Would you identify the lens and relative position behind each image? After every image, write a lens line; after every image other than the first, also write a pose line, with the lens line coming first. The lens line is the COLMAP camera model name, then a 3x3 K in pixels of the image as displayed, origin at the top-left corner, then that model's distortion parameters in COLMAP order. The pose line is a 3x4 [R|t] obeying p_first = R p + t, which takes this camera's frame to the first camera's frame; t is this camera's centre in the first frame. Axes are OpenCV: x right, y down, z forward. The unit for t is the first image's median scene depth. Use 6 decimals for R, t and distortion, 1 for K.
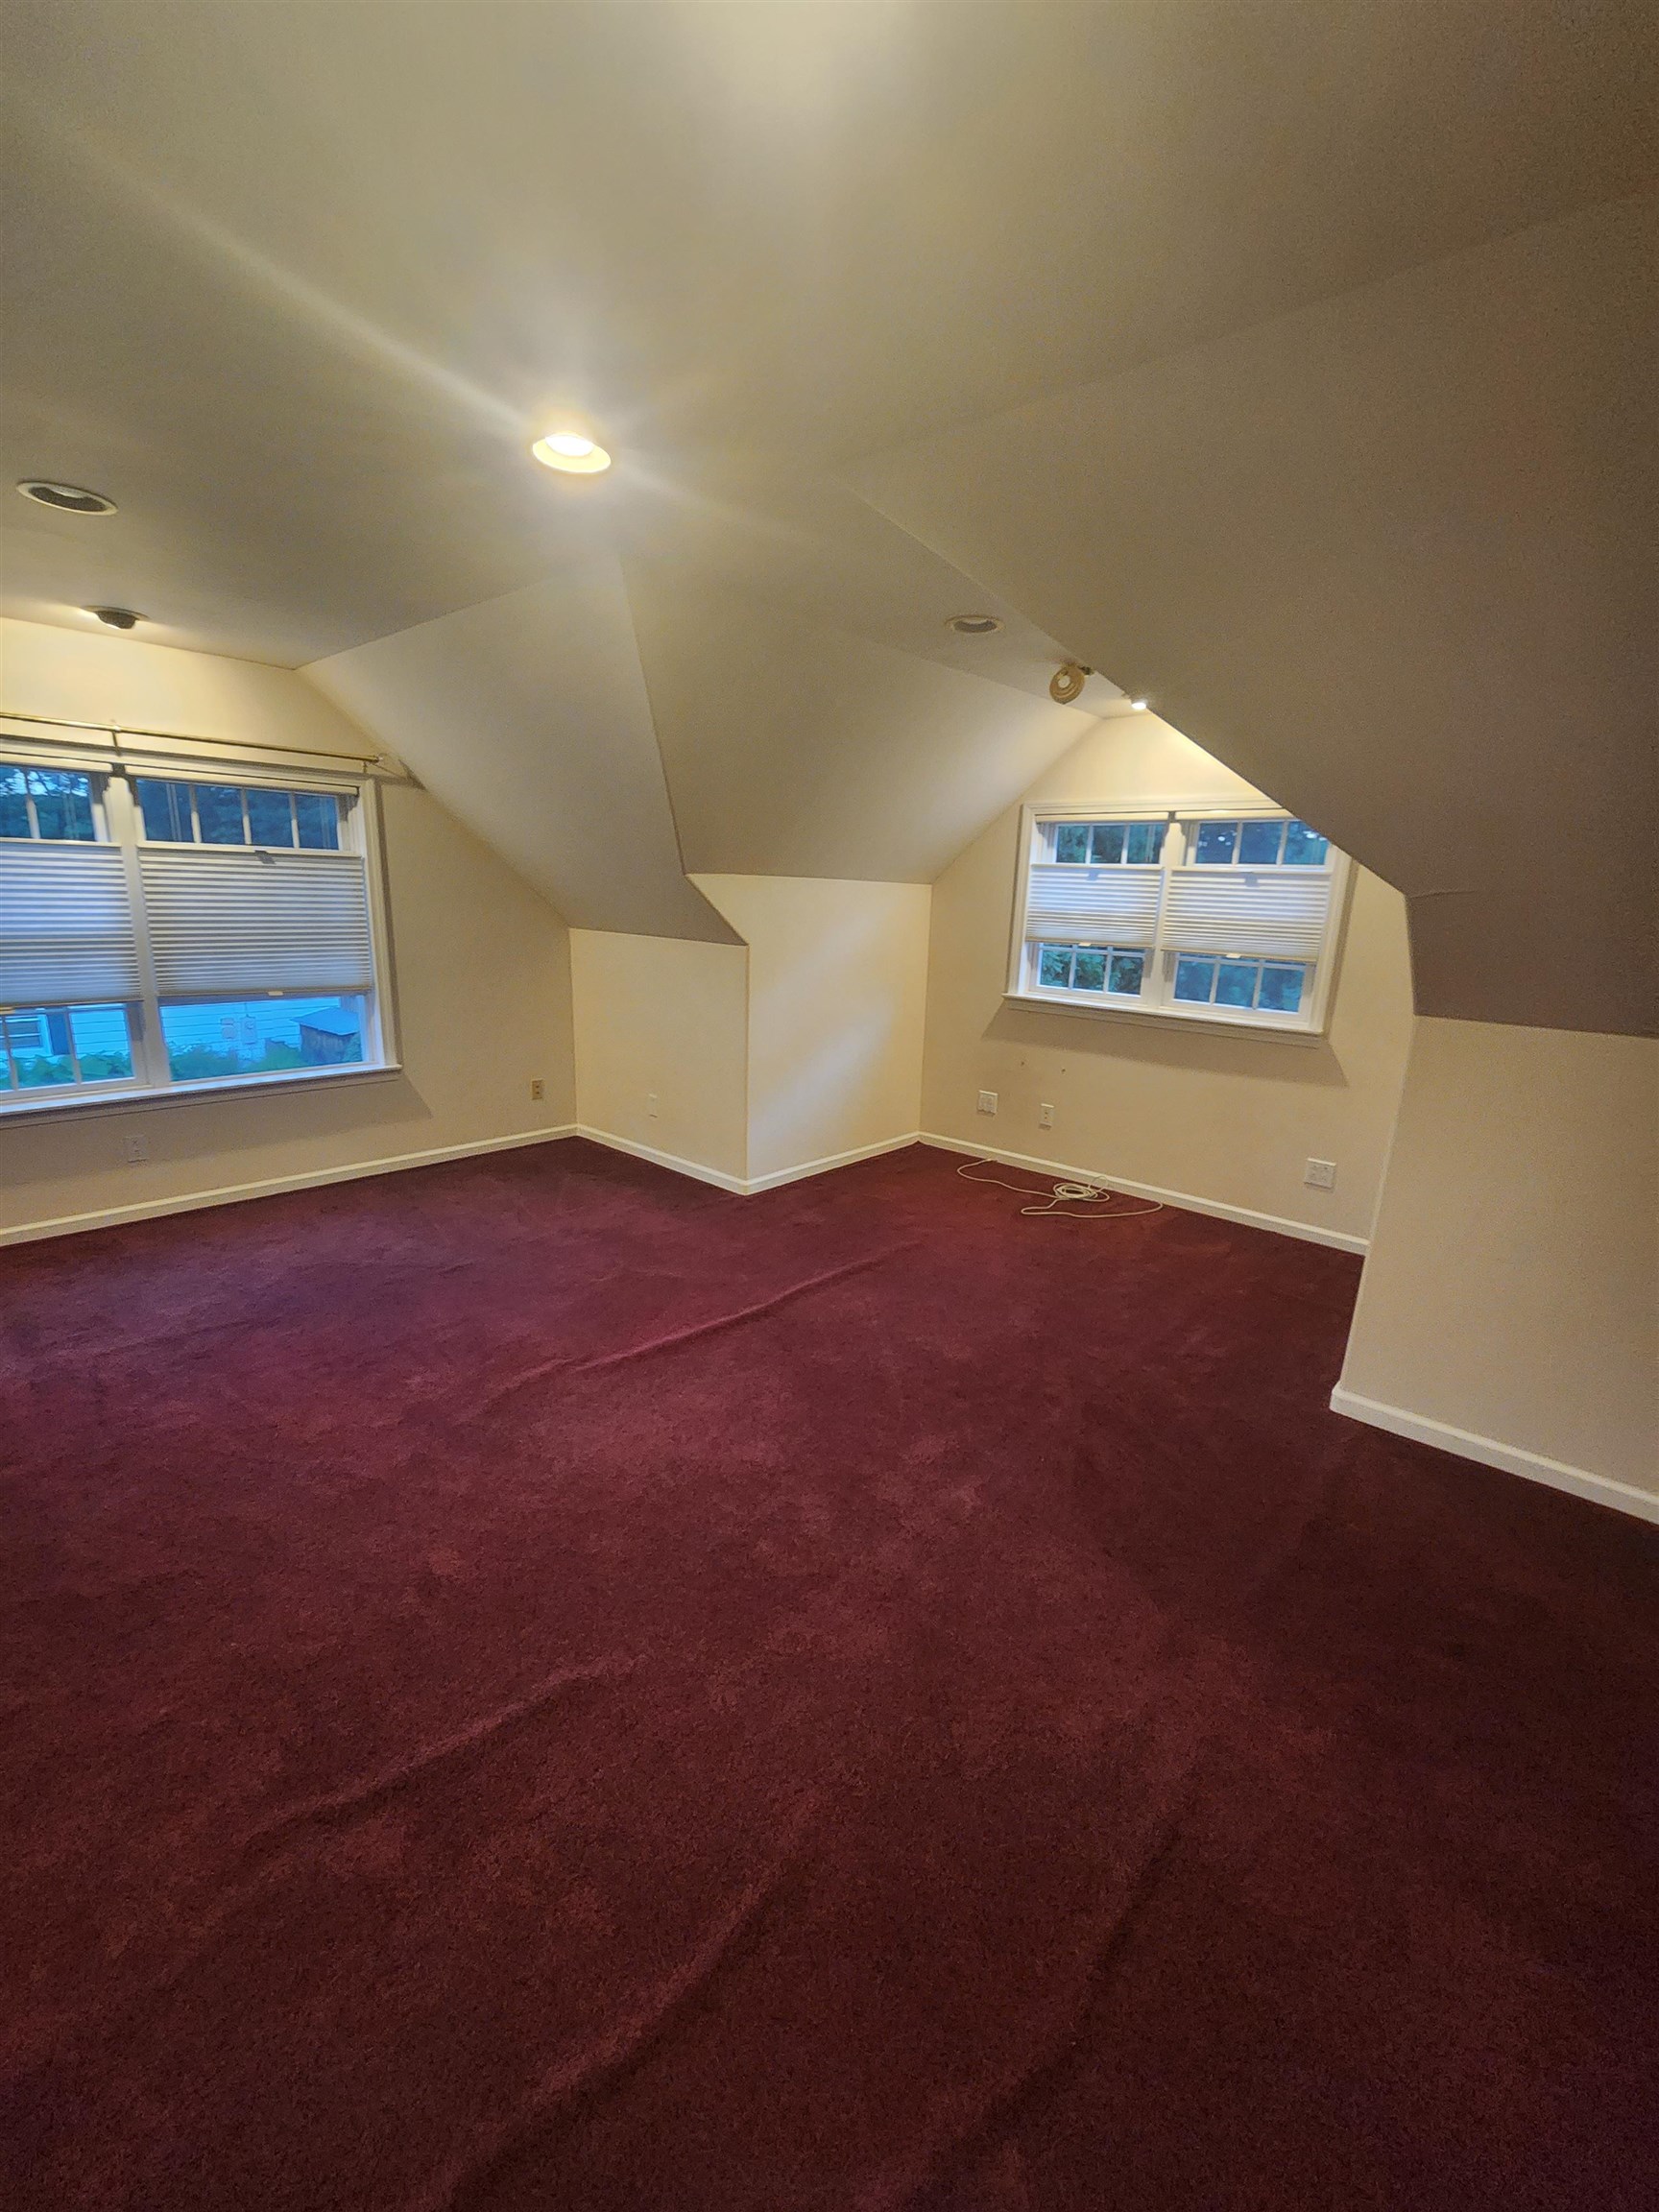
lens RADIAL K [[924.3, 0, 827.9], [0, 924.3, 1107.9], [0, 0, 1]] dist [-0.000933, 0.000213]
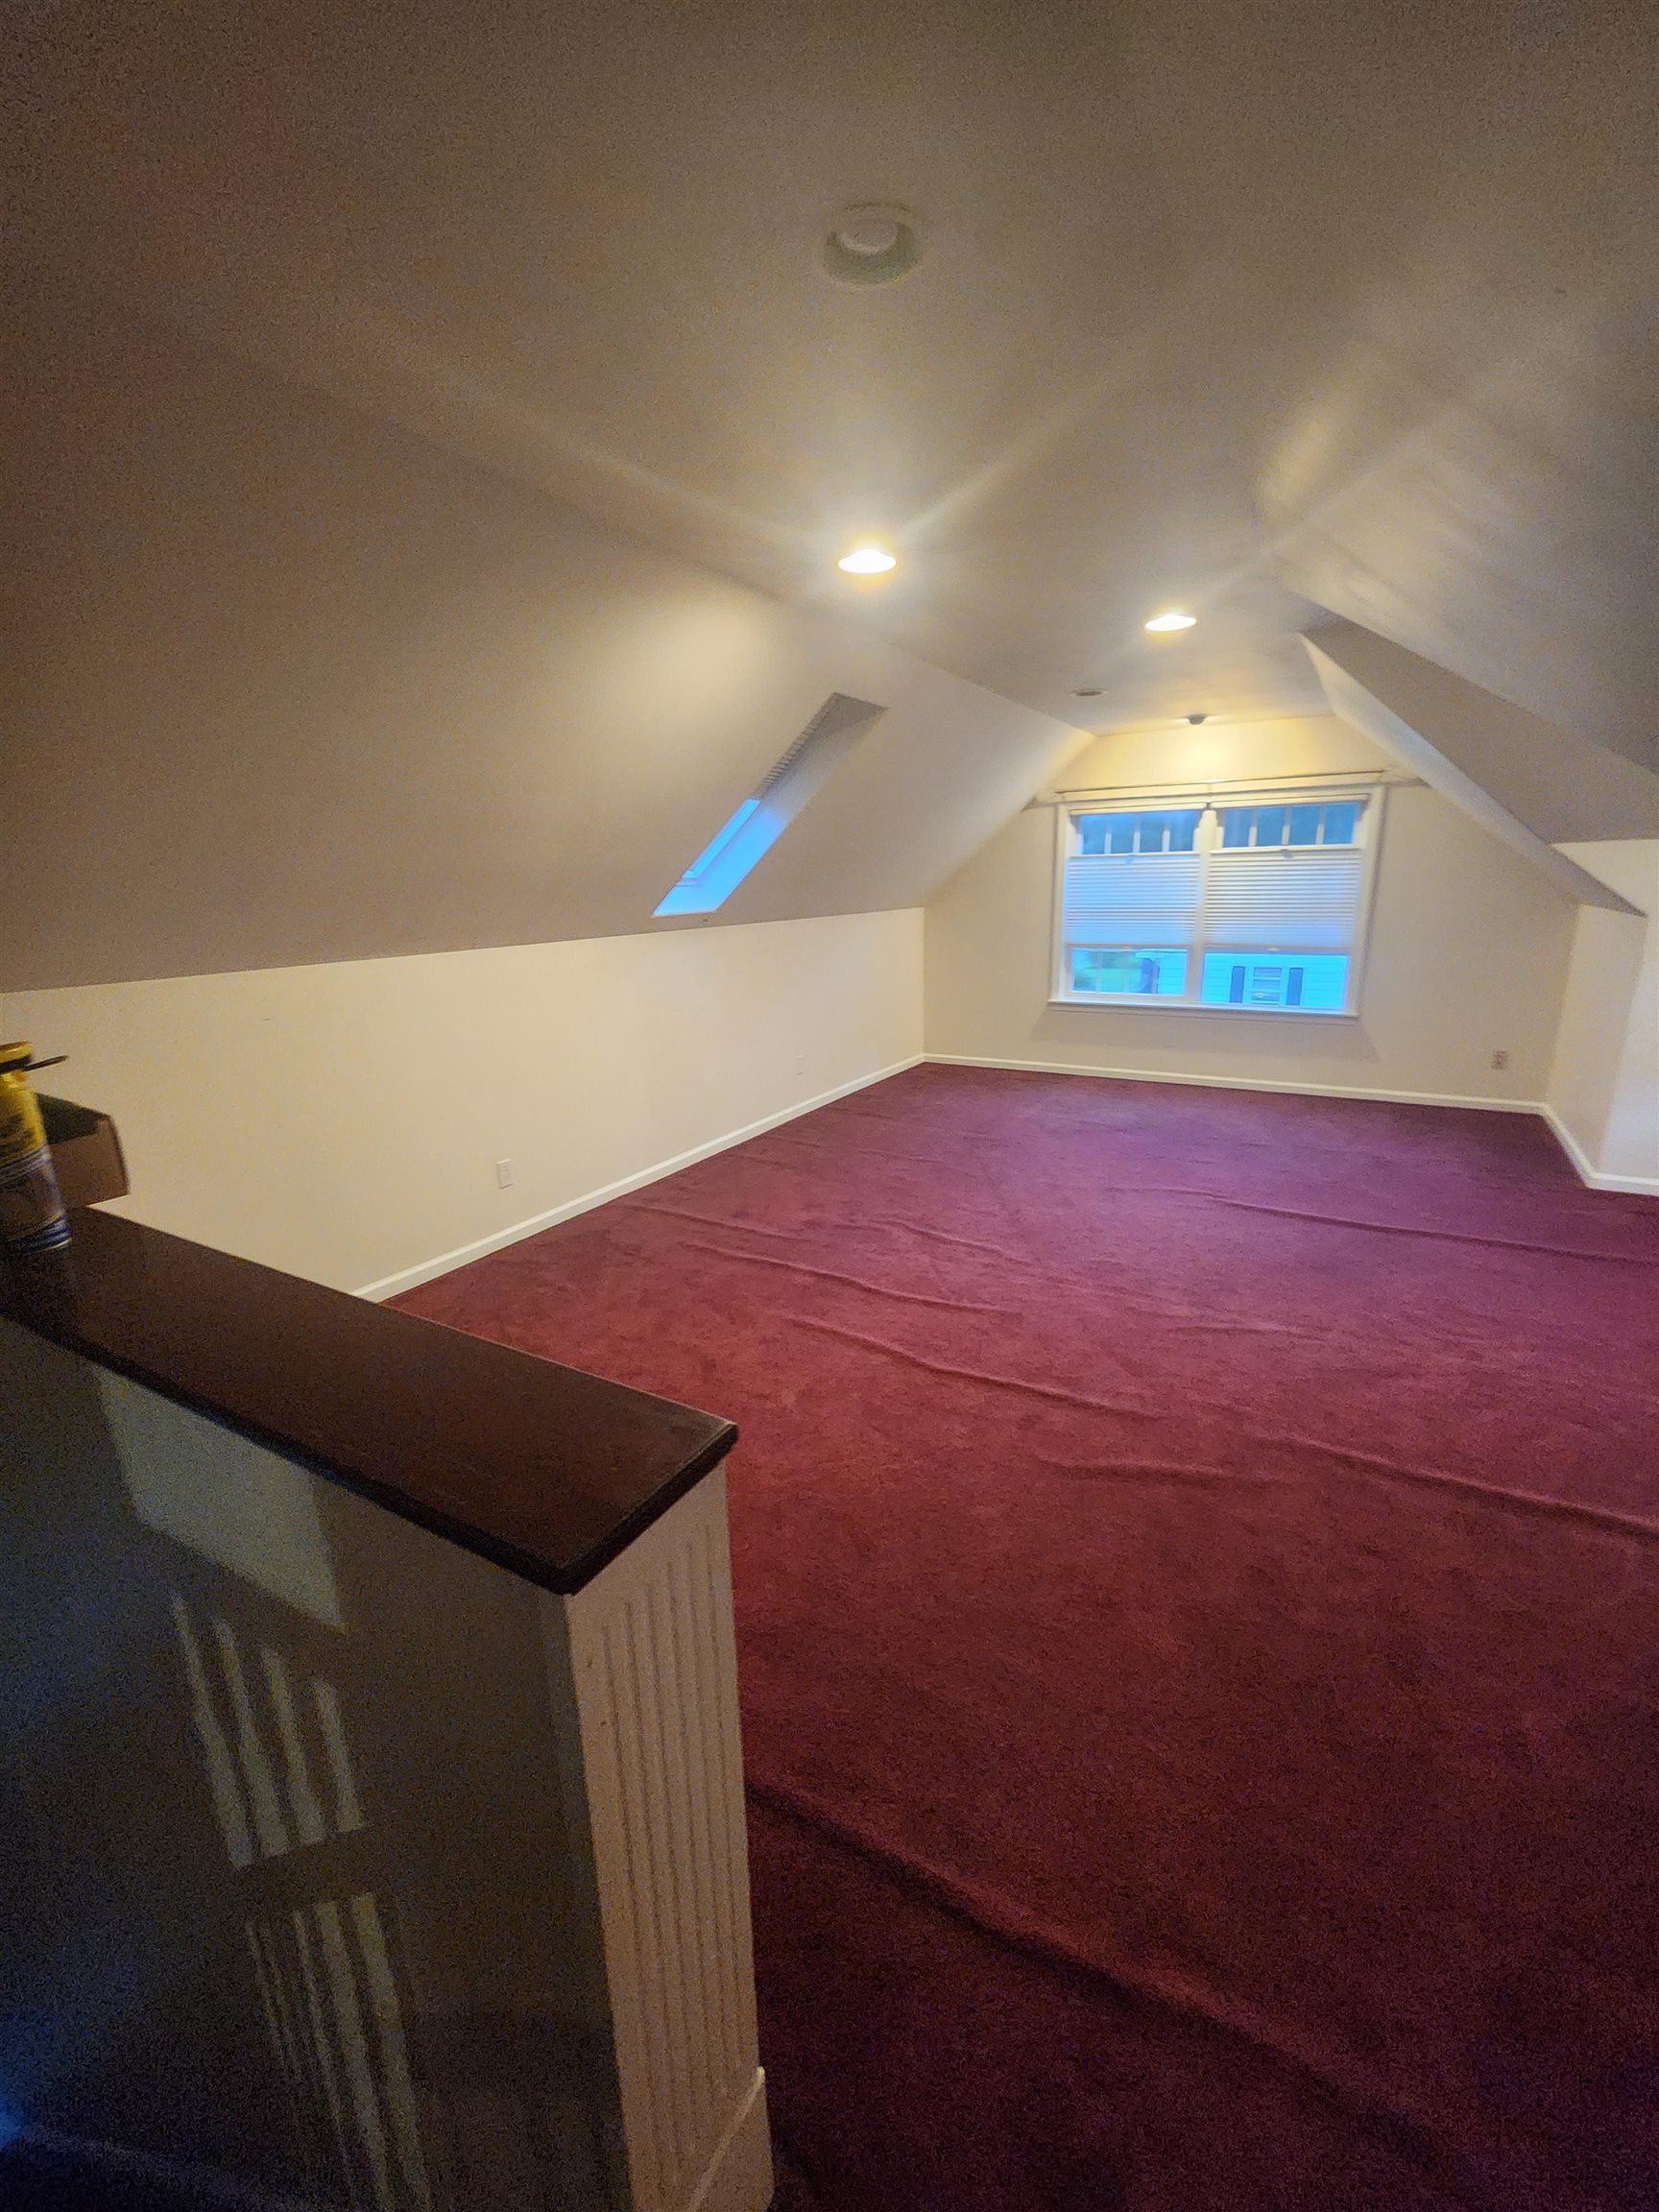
lens RADIAL K [[924.3, 0, 838.8], [0, 924.3, 1108.0], [0, 0, 1]] dist [-0.000933, 0.000213]
pose [[0.233418, 0.204273, -0.950678, 0.704118], [-0.196635, 0.967402, 0.159587, 0.018979], [0.952287, 0.149686, 0.265976, 0.018090]]
